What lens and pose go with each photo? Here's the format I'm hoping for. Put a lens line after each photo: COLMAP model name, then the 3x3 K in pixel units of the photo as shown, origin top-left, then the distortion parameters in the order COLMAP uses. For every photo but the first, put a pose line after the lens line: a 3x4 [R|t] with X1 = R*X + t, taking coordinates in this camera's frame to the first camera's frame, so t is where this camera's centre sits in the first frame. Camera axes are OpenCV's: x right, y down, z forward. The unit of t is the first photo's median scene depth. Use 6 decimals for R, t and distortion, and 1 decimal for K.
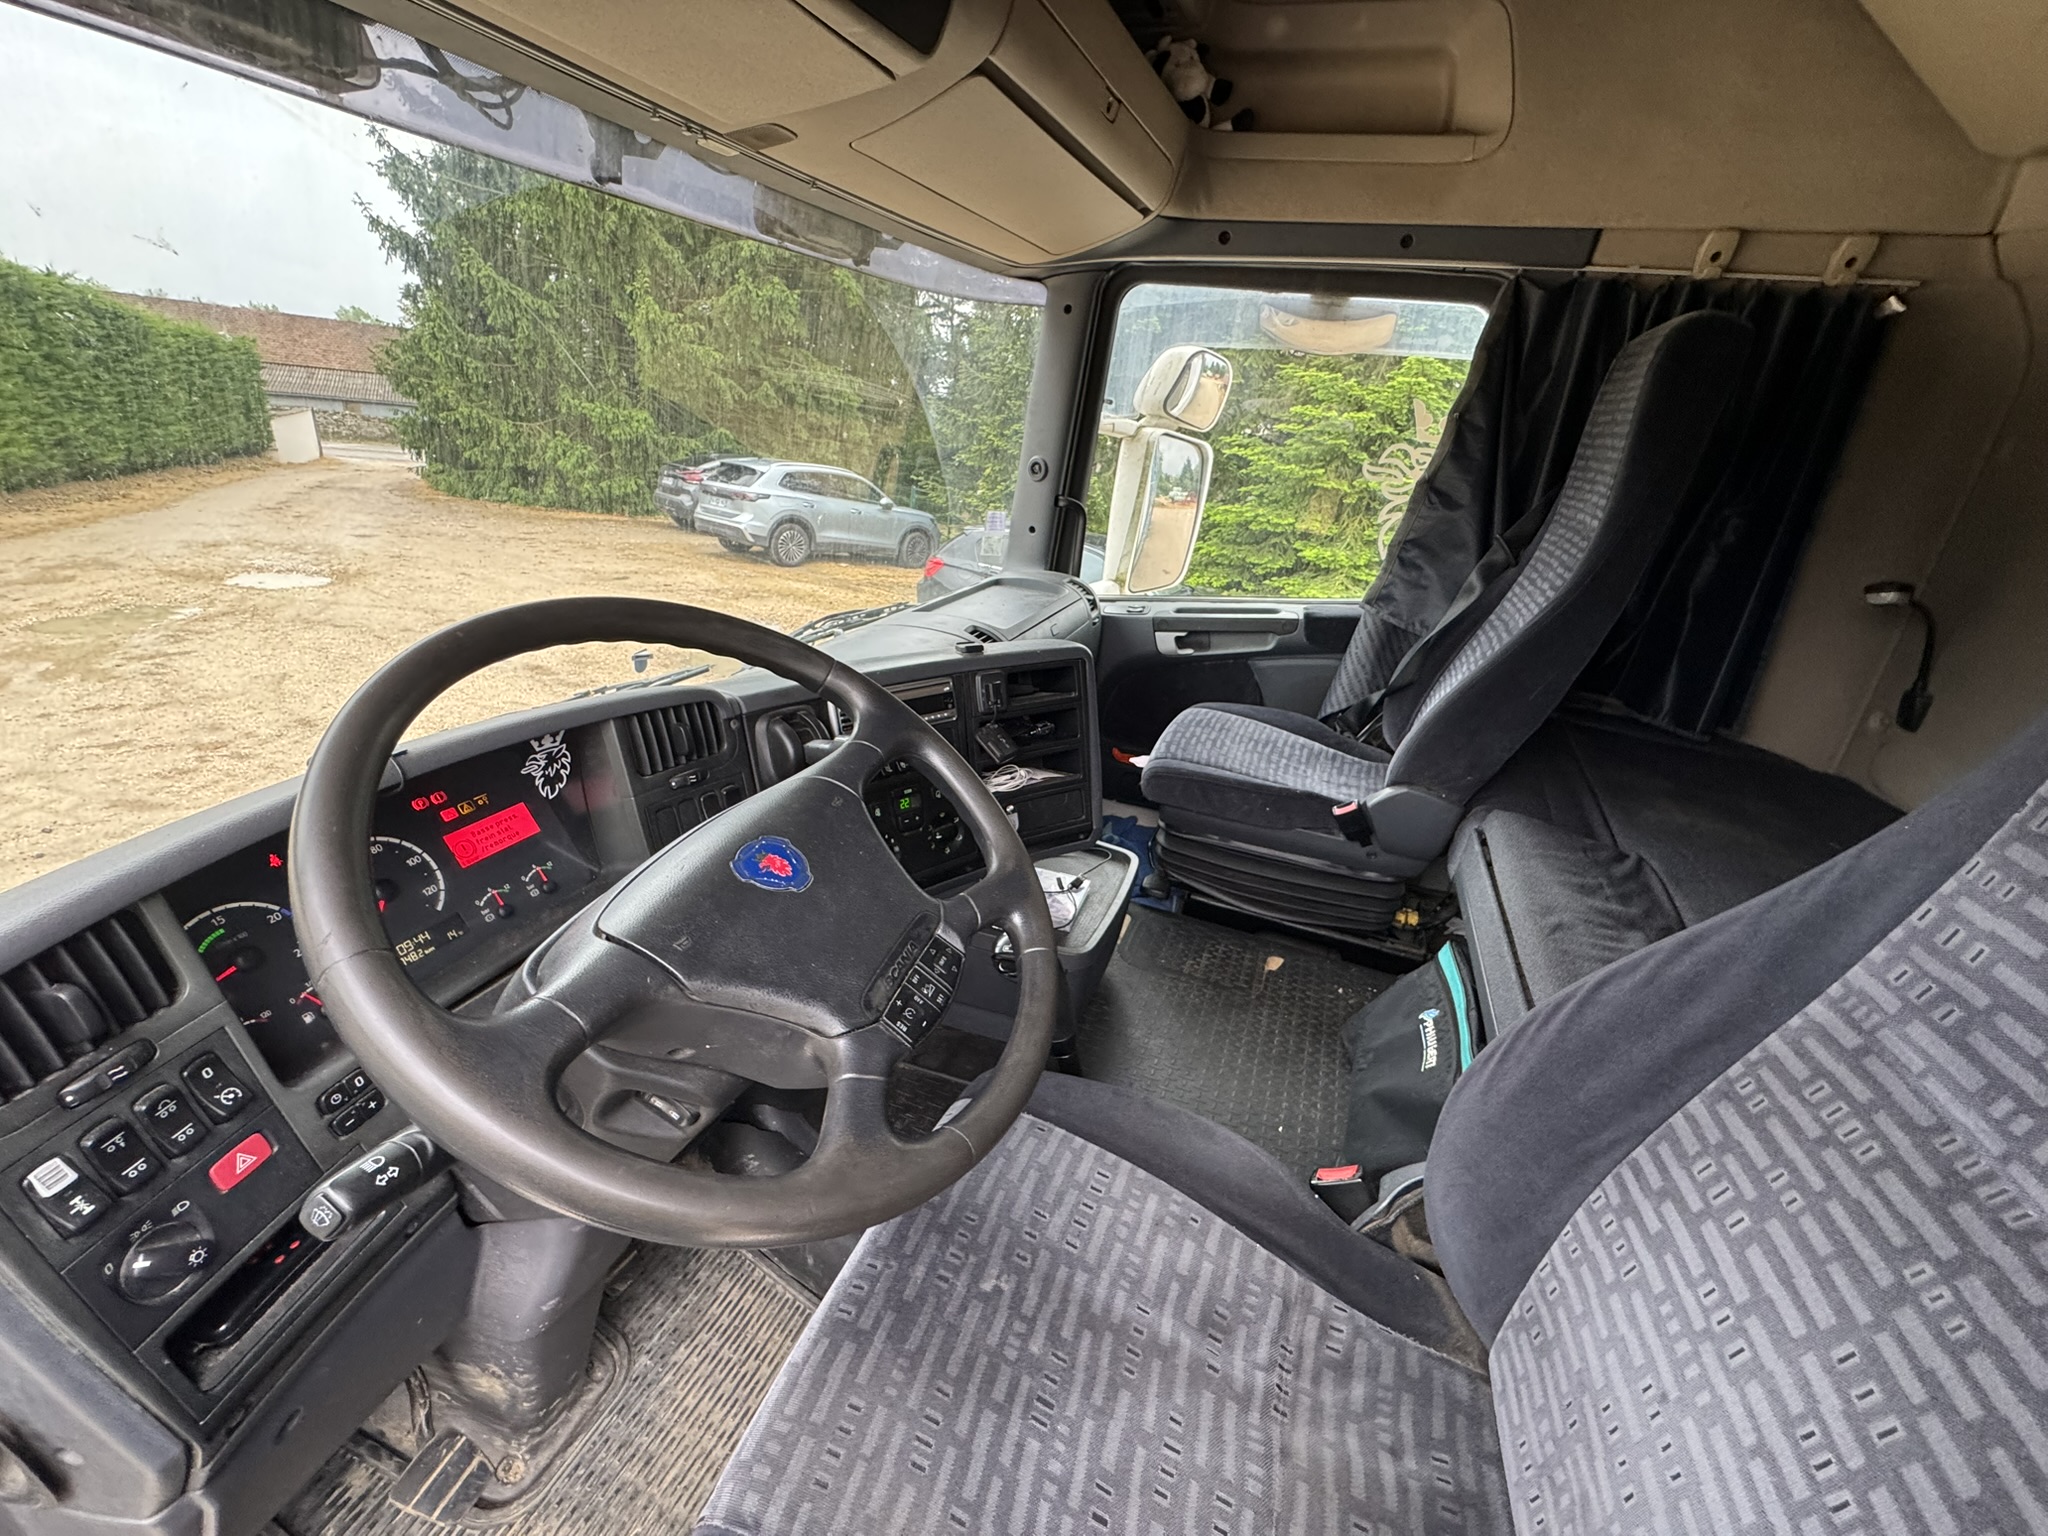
lens RADIAL K [[817.0, 0, 1021.2], [0, 817.0, 770.5], [0, 0, 1]] dist [-0.010669, 0.001003]
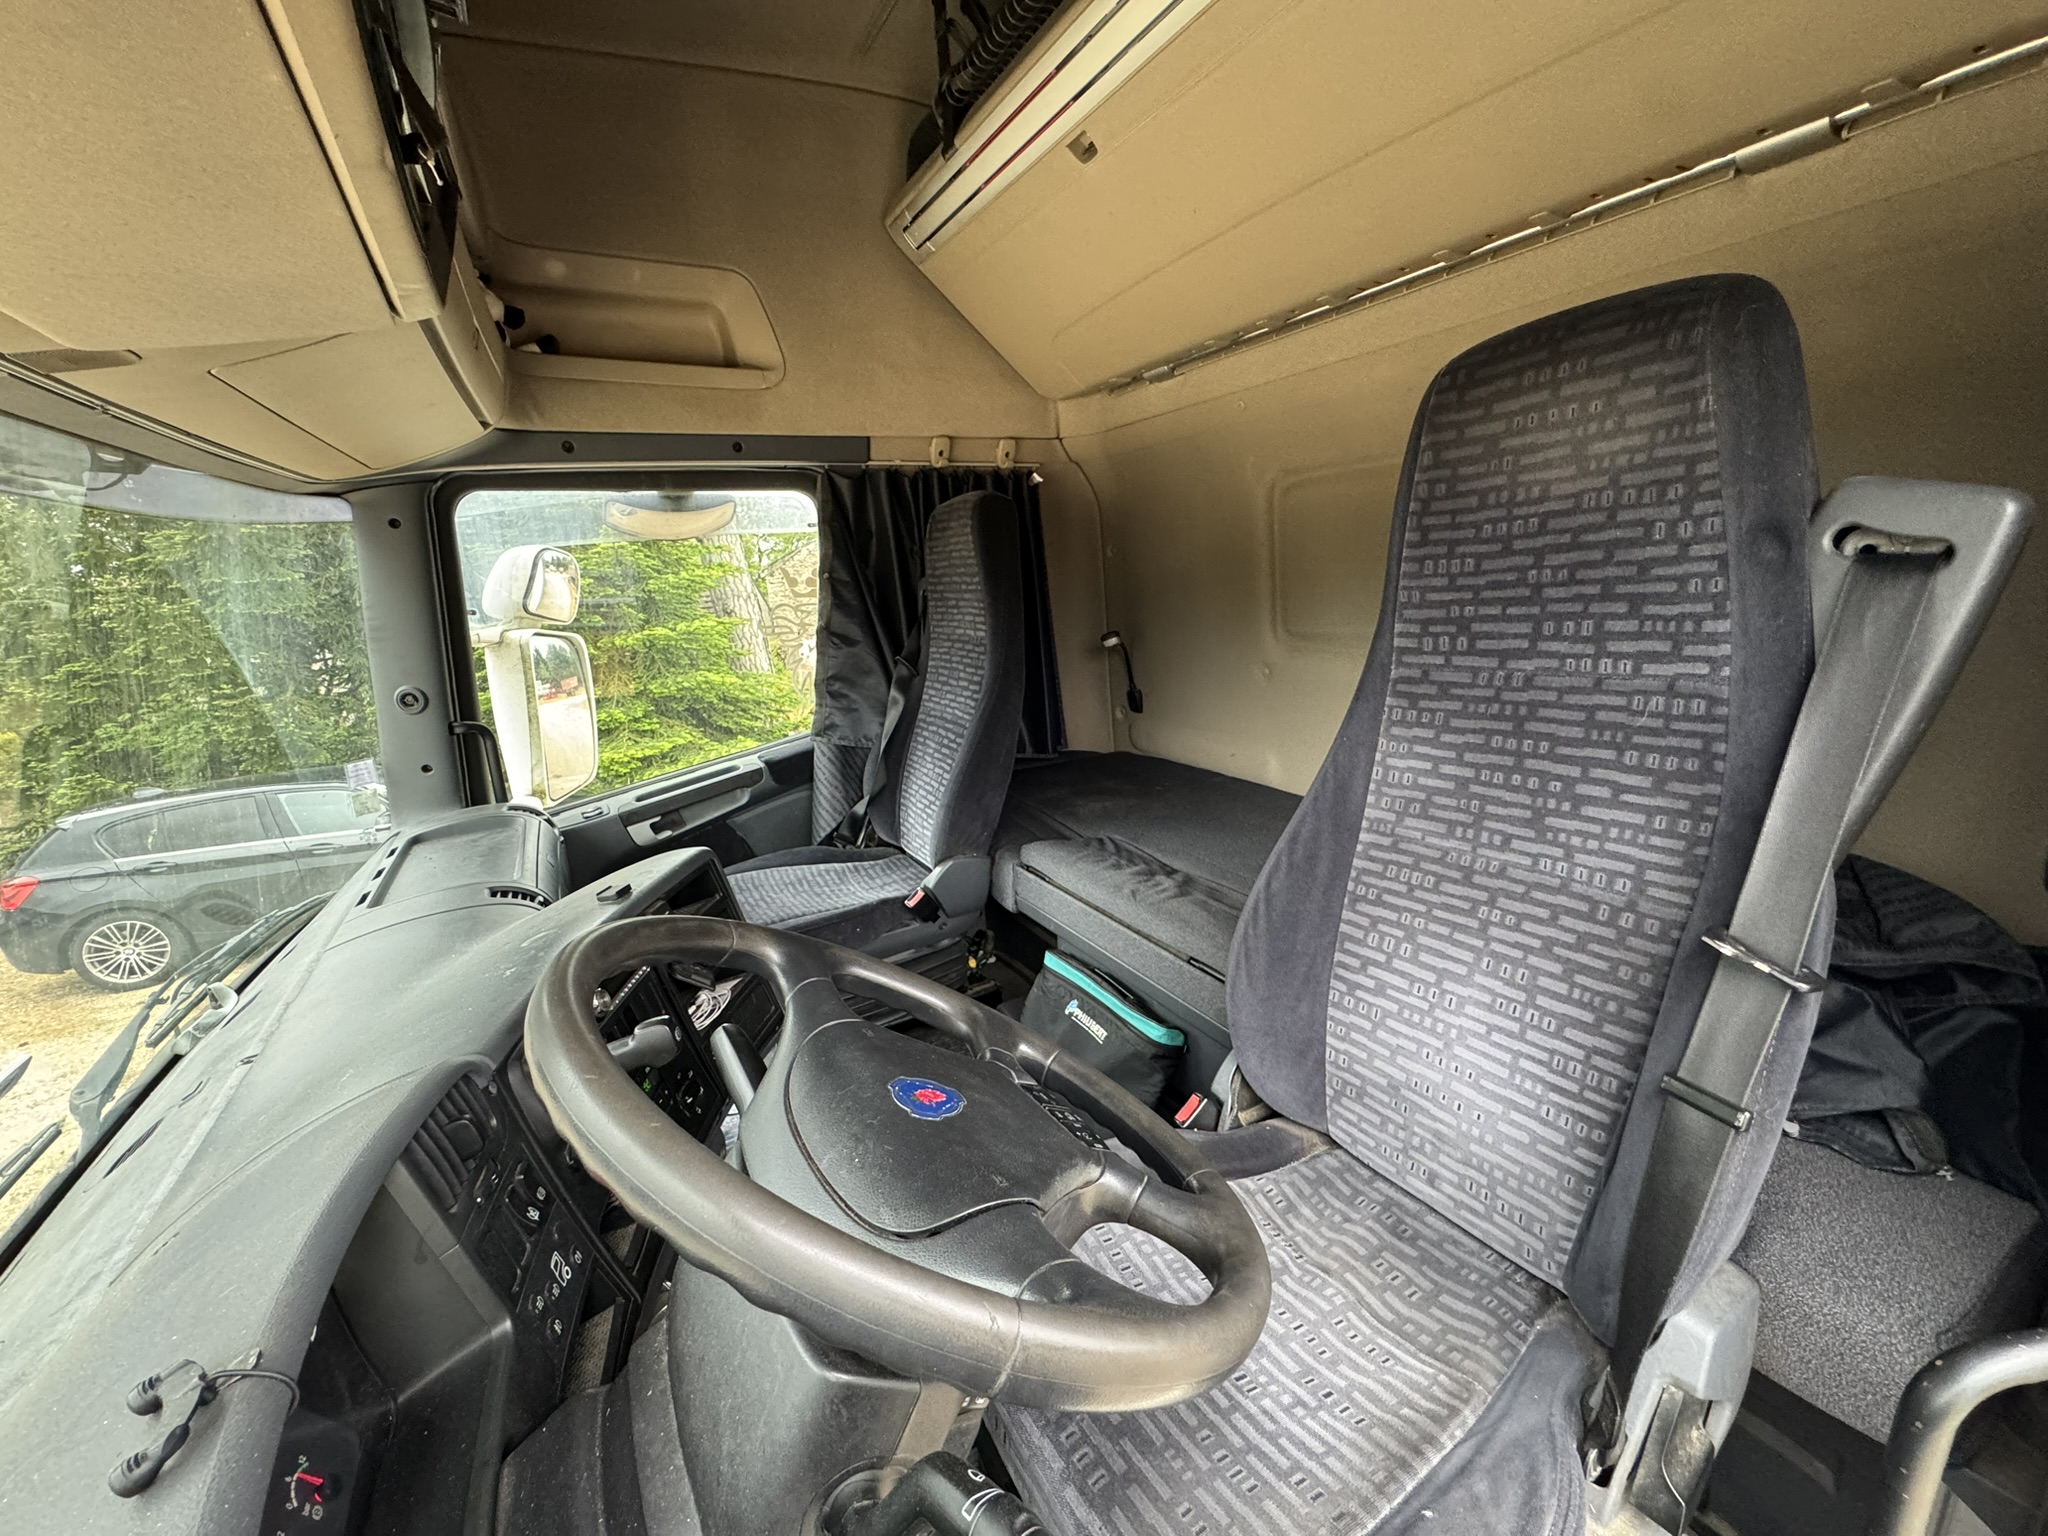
lens RADIAL K [[817.0, 0, 1021.2], [0, 817.0, 770.5], [0, 0, 1]] dist [-0.010669, 0.001003]
pose [[0.623078, -0.303996, 0.720667, -0.302351], [0.421603, 0.906603, 0.017917, -0.078636], [-0.658806, 0.292672, 0.693050, 0.044343]]
